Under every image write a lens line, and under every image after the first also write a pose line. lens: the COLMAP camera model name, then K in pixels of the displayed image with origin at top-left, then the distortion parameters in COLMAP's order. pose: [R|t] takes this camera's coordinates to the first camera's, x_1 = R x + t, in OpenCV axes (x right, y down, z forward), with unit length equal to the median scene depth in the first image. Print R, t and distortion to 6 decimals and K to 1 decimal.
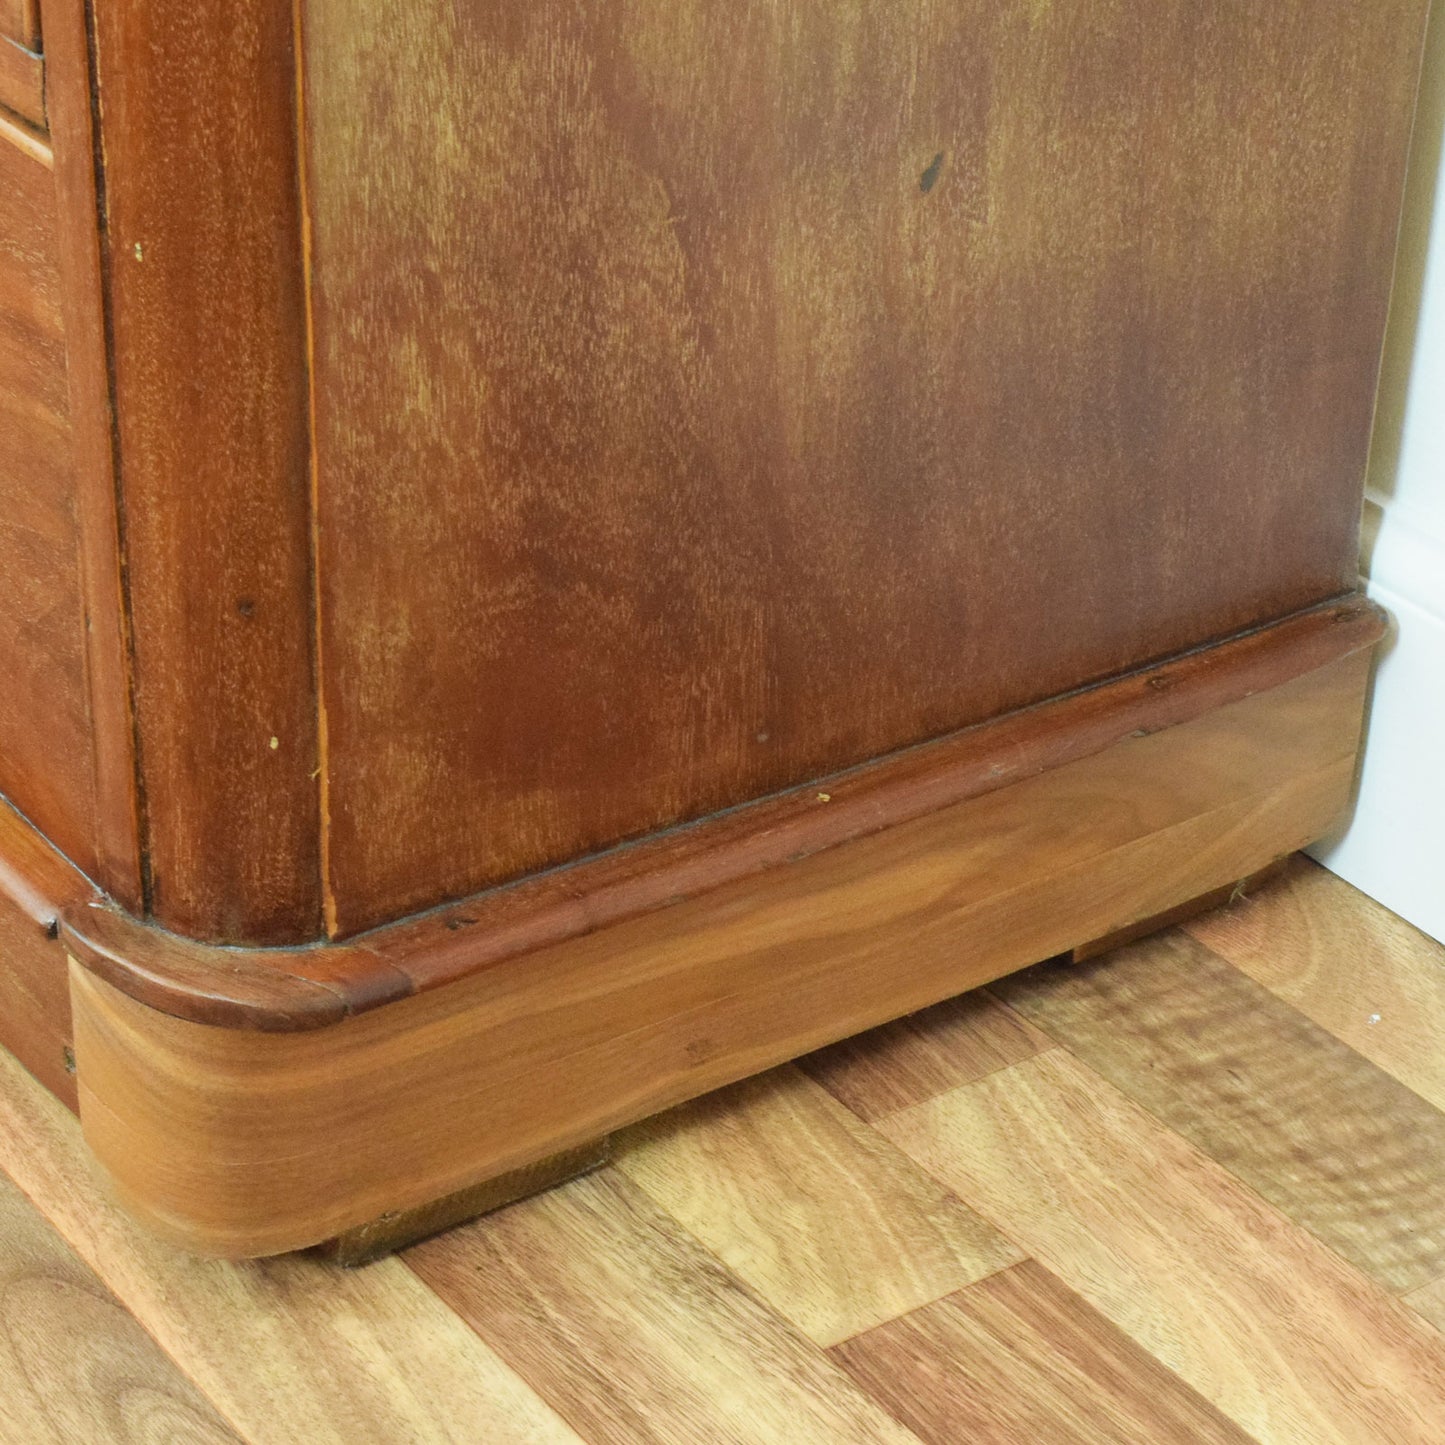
lens RADIAL K [[3702.9, 0, 727.8], [0, 3702.9, 879.8], [0, 0, 1]] dist [0.008660, -0.501794]
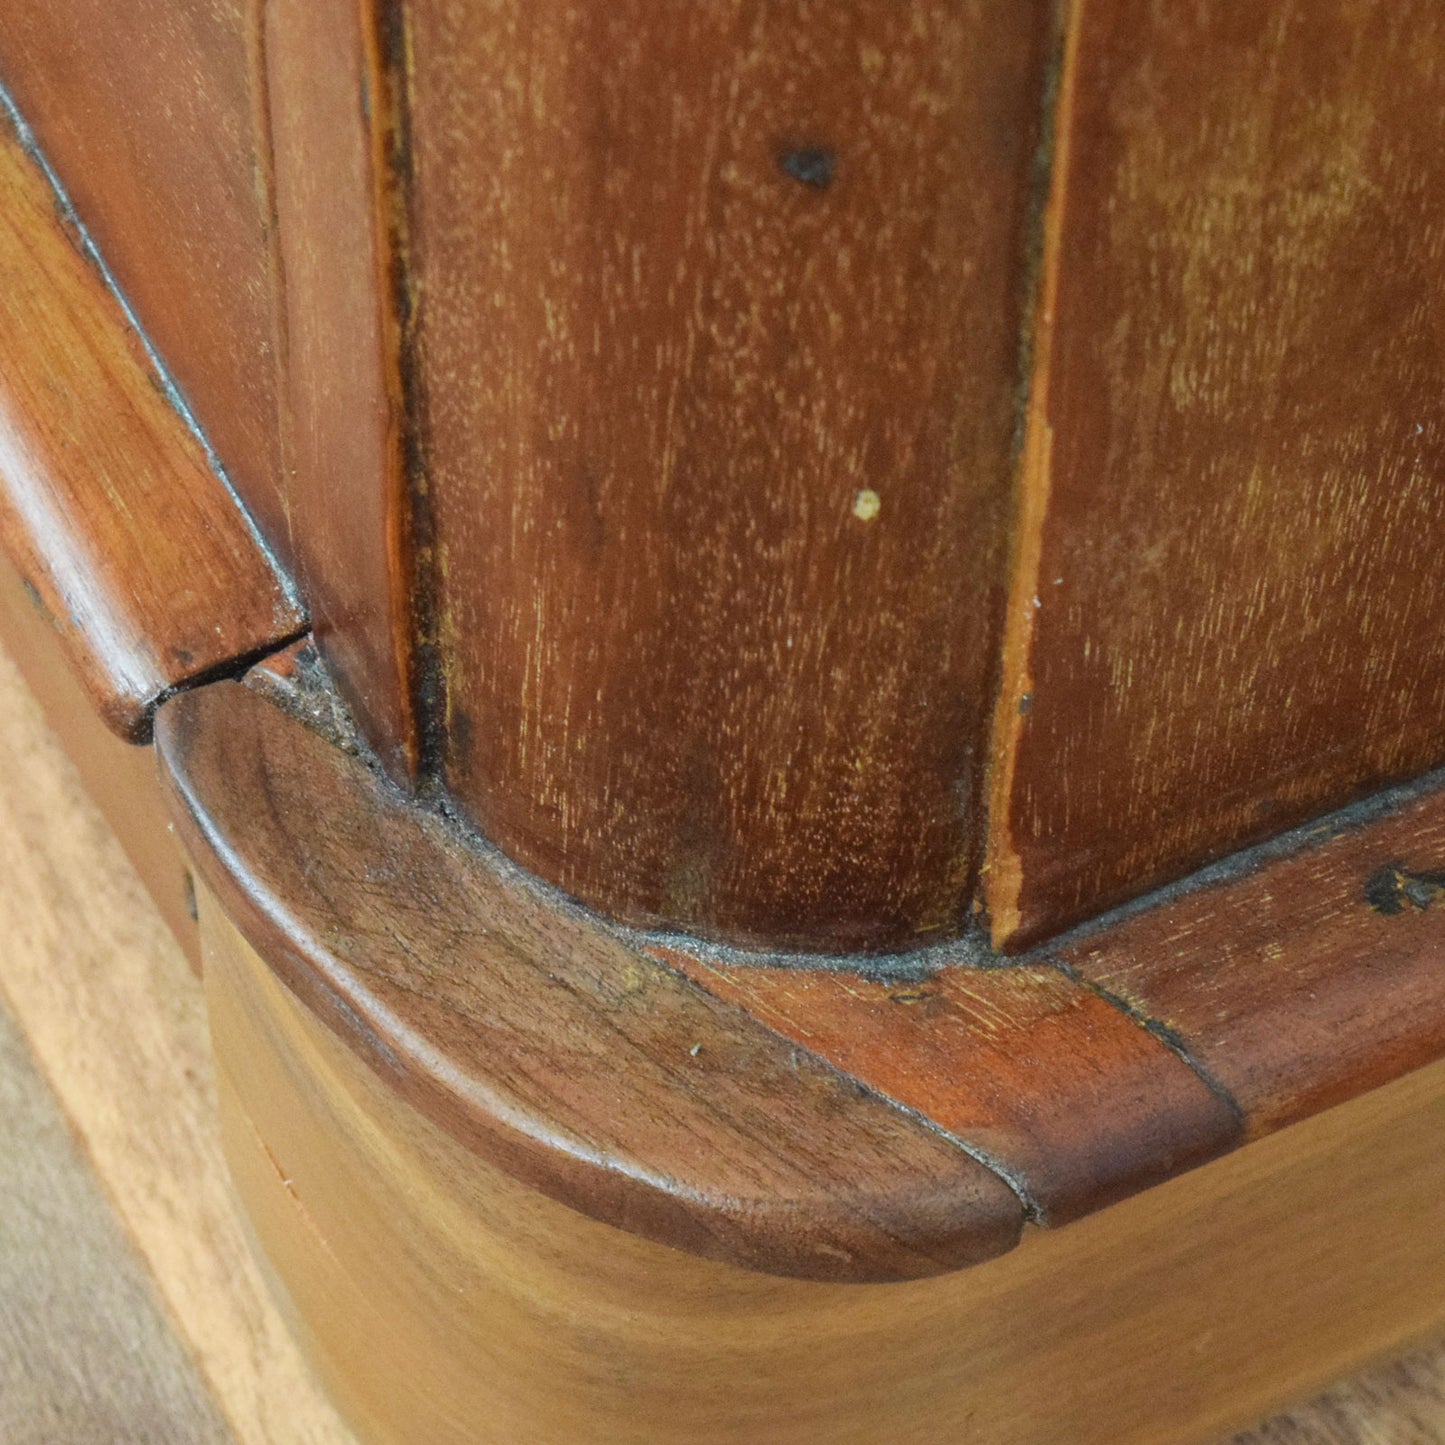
lens RADIAL K [[6066.1, 0, 722.5], [0, 6066.1, 722.5], [0, 0, 1]] dist [0.089352, -0.931328]
pose [[0.988990, 0.109818, -0.099188, -0.082296], [-0.062789, 0.918363, 0.390725, -0.203554], [0.134000, -0.380196, 0.915148, 0.538997]]
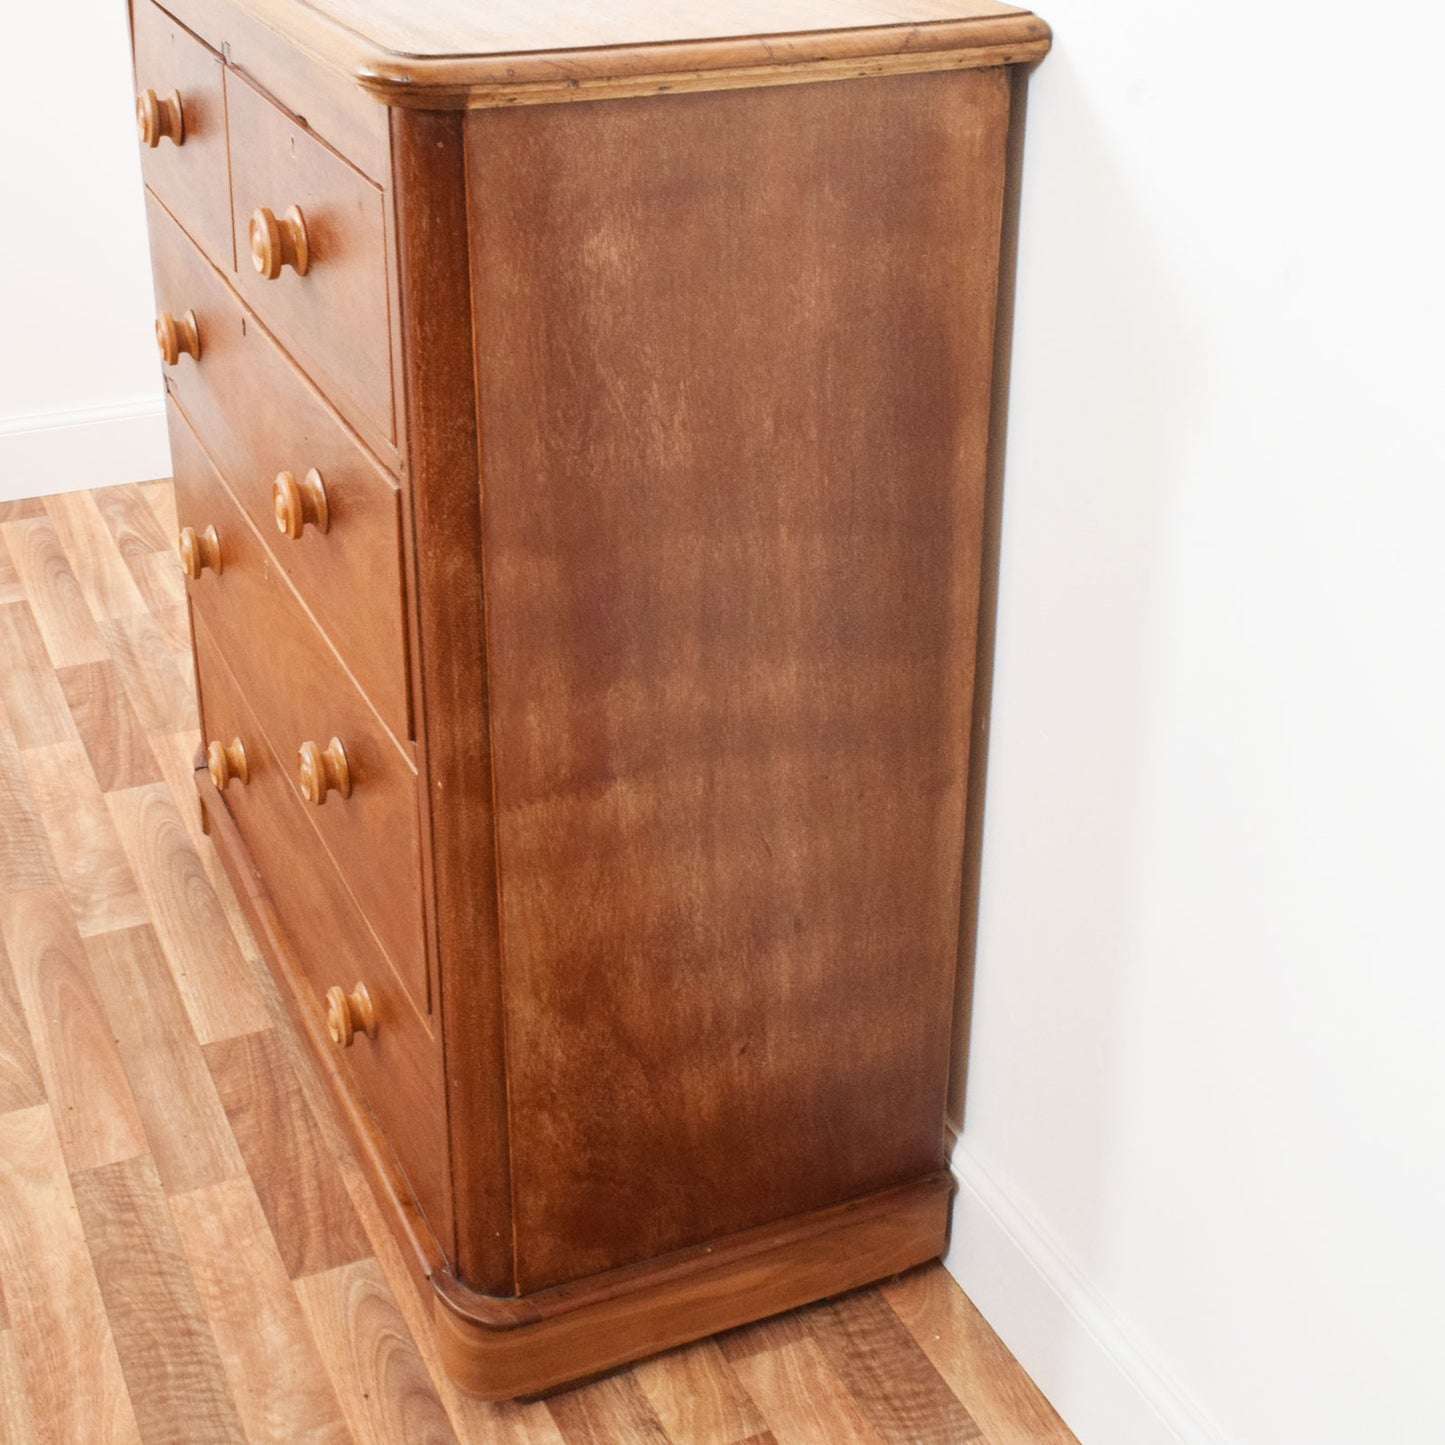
lens RADIAL K [[2159.8, 0, 718.3], [0, 2159.8, 639.9], [0, 0, 1]] dist [0.010738, -0.047950]
pose [[0.980171, 0.063956, -0.187546, 0.334118], [-0.085351, 0.990447, -0.108309, -0.326505], [0.178828, 0.122169, 0.976266, -0.689396]]
